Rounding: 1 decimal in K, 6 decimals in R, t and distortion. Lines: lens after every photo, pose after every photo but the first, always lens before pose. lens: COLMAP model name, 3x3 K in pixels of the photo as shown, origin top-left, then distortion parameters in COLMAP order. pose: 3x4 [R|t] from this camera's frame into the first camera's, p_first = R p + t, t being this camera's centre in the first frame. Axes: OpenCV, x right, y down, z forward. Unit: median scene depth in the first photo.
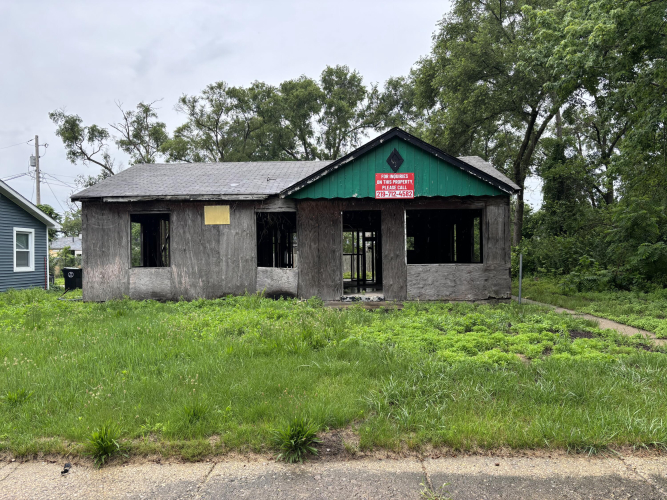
lens RADIAL K [[504.0, 0, 327.2], [0, 504.0, 248.6], [0, 0, 1]] dist [0.052624, -0.055736]
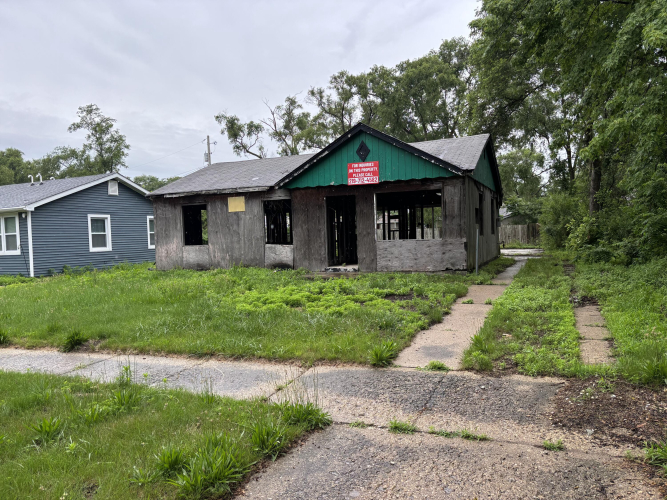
lens RADIAL K [[504.0, 0, 332.9], [0, 504.0, 250.4], [0, 0, 1]] dist [0.052624, -0.055736]
pose [[0.934259, -0.007565, -0.356515, 0.469194], [0.027699, 0.998294, 0.051403, -0.008331], [0.355518, -0.057899, 0.932875, -0.118524]]
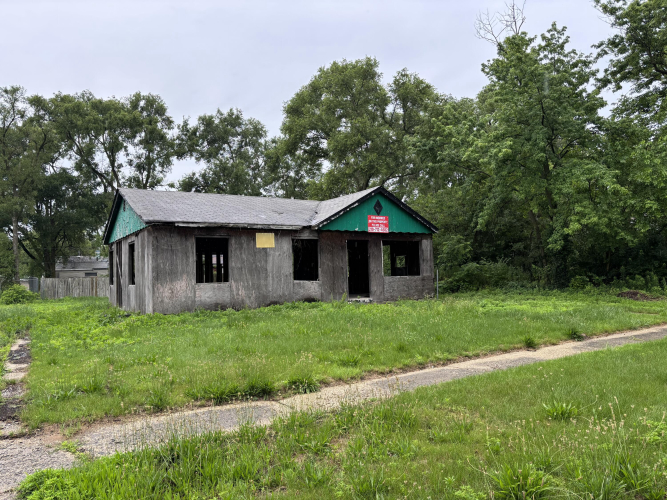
lens RADIAL K [[504.0, 0, 340.6], [0, 504.0, 249.6], [0, 0, 1]] dist [0.052624, -0.055736]
pose [[0.813828, 0.016437, 0.580873, -0.802706], [0.011947, 0.998915, -0.045003, 0.016643], [-0.580982, 0.043564, 0.812749, -0.144098]]
